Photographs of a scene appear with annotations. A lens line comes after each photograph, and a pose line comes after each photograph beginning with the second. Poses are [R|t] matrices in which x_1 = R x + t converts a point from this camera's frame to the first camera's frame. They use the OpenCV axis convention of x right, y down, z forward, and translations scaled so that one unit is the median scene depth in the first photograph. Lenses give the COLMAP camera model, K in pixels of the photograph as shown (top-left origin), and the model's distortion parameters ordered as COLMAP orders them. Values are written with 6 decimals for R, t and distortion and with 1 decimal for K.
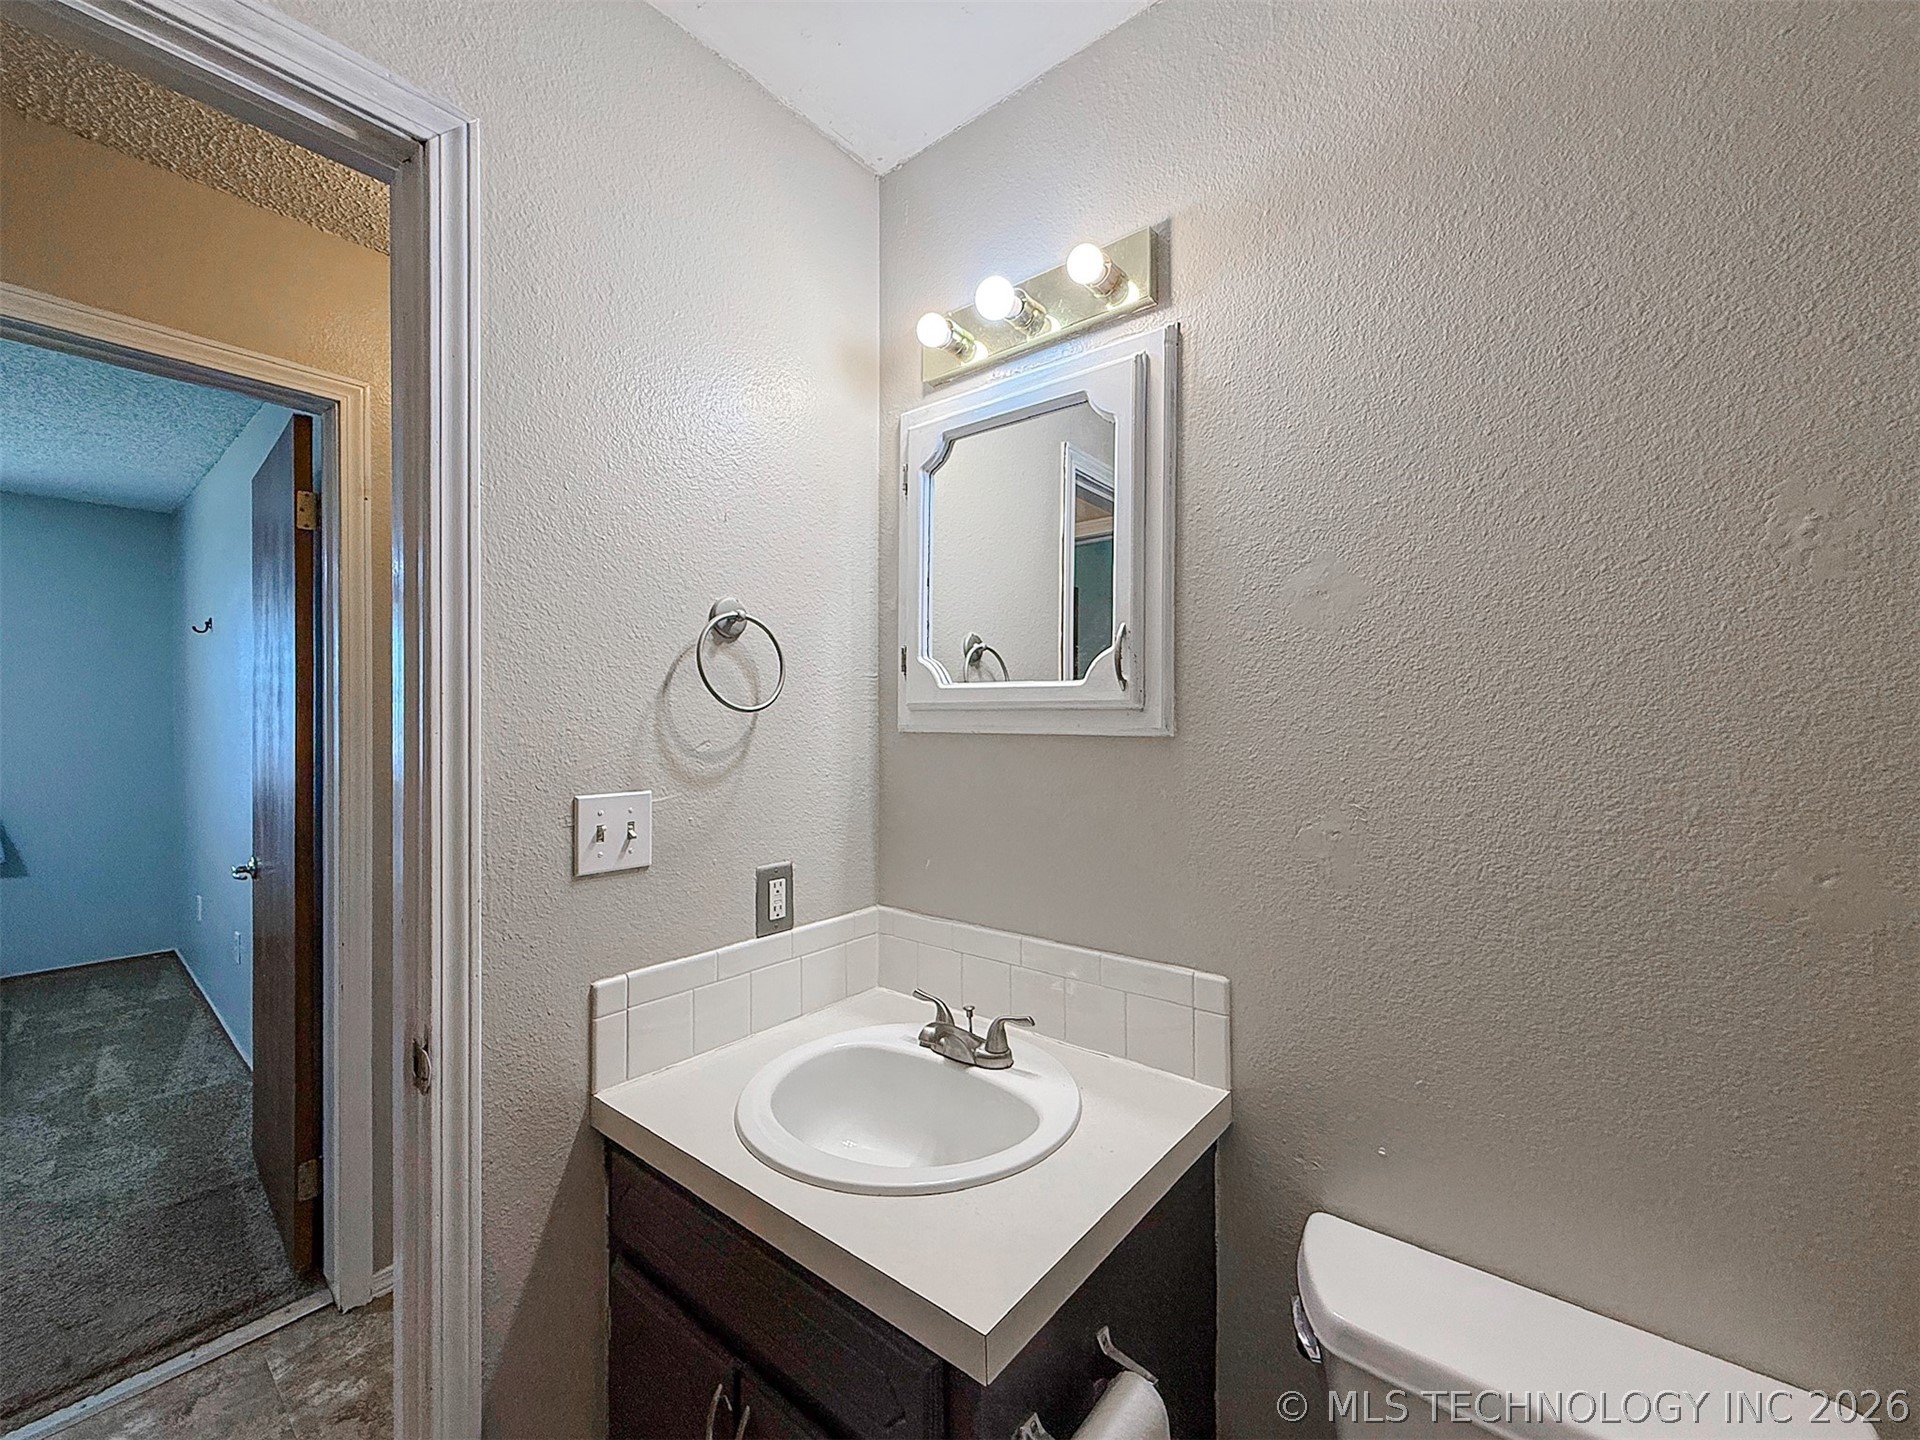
lens RADIAL K [[770.2, 0, 955.6], [0, 770.2, 718.6], [0, 0, 1]] dist [-0.001401, 0.000599]
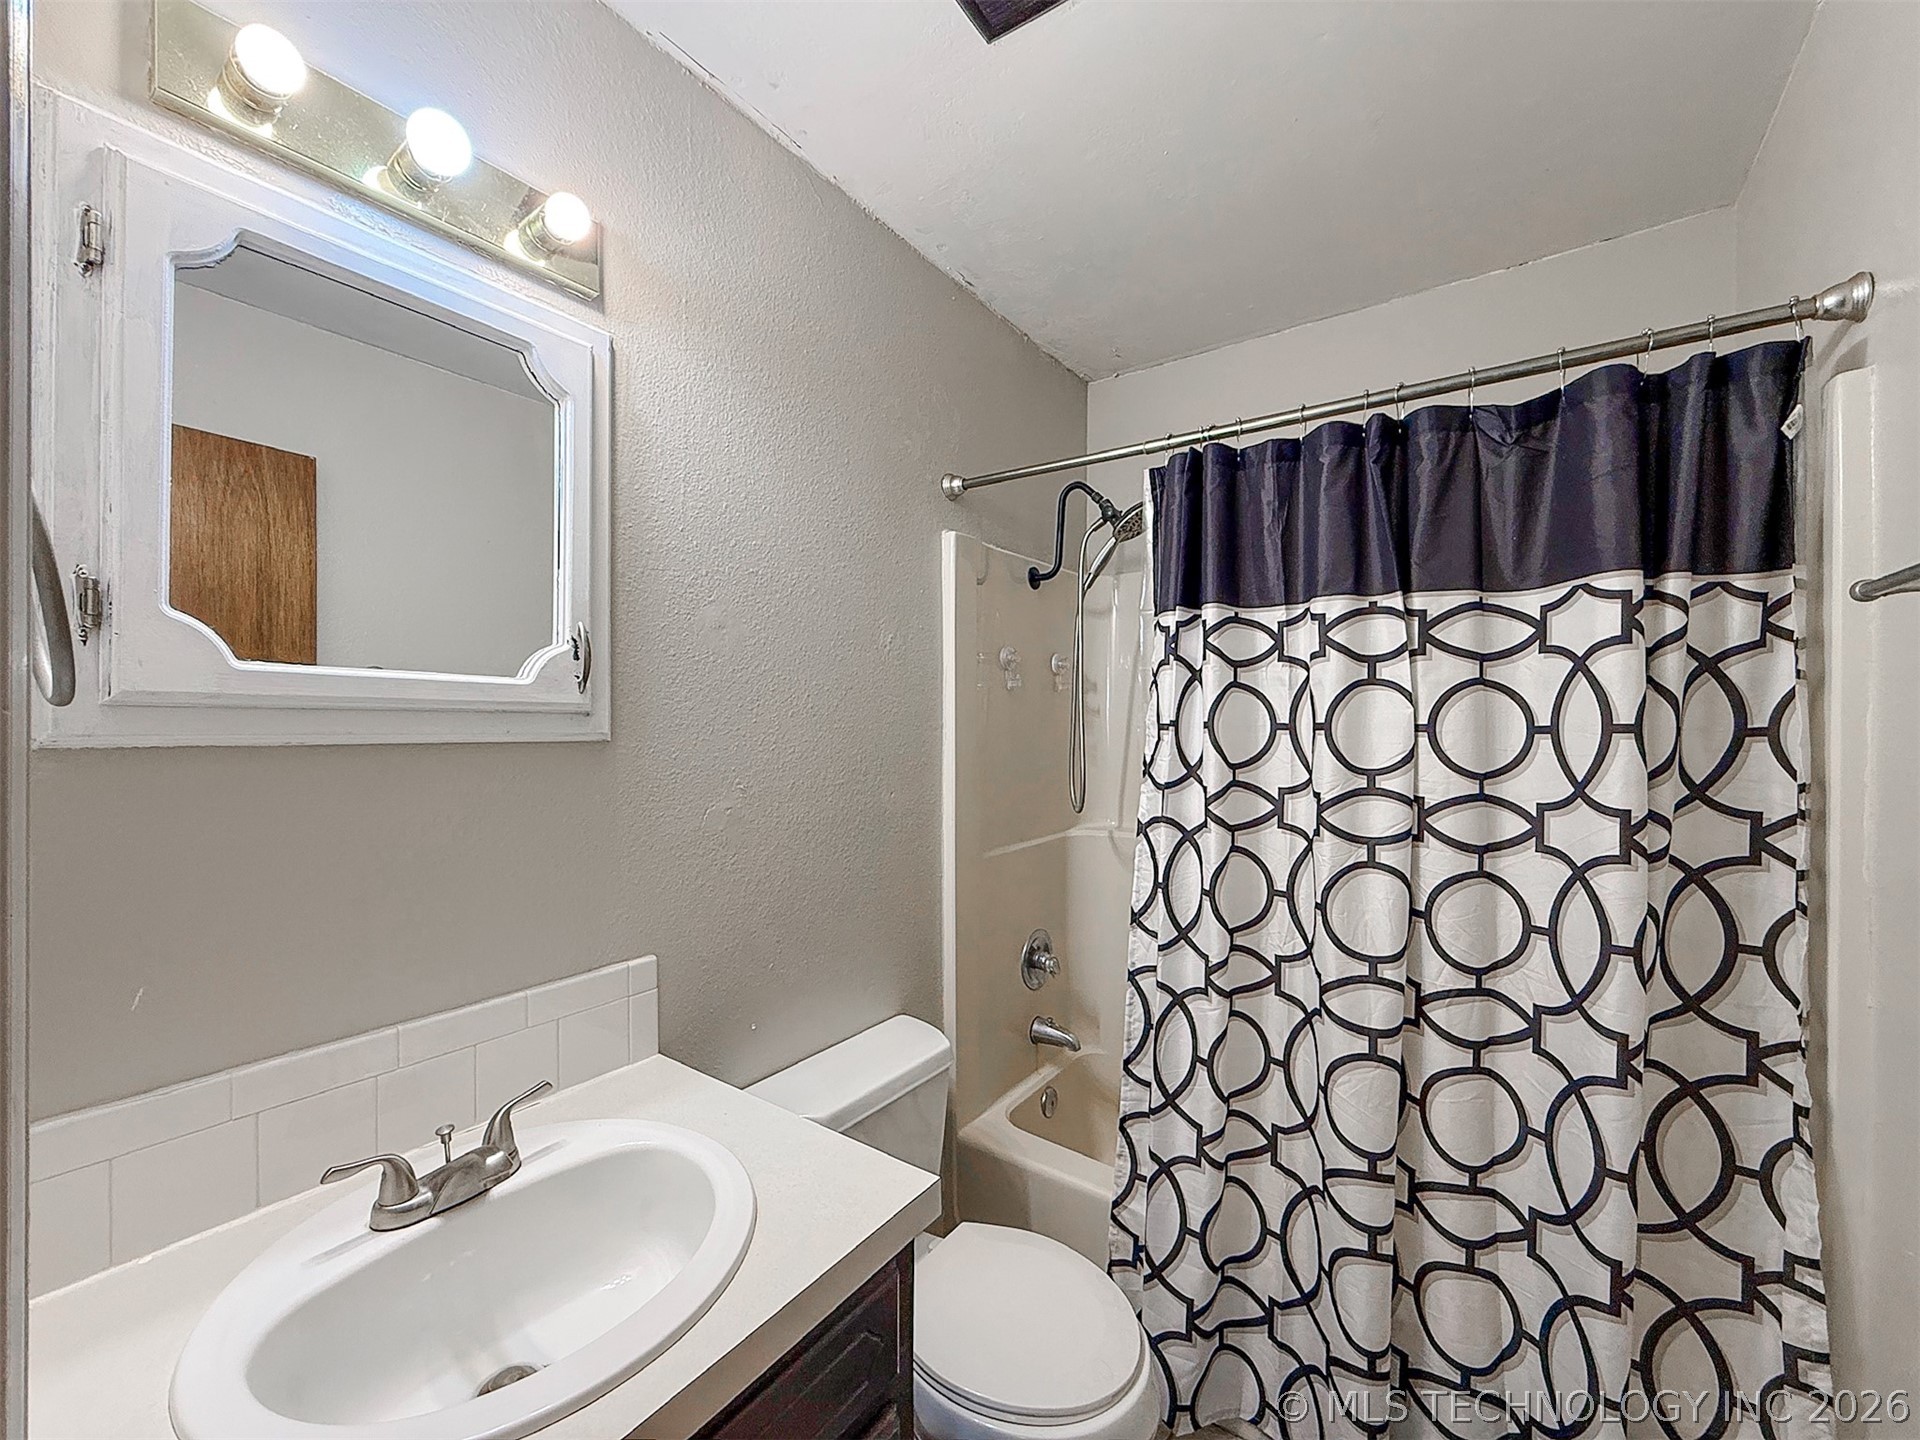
lens RADIAL K [[770.2, 0, 964.9], [0, 770.2, 712.9], [0, 0, 1]] dist [-0.001401, 0.000599]
pose [[-0.061576, 0.013506, 0.998011, -0.734983], [-0.007671, 0.999873, -0.014004, -0.002556], [-0.998073, -0.008518, -0.061465, 0.574096]]
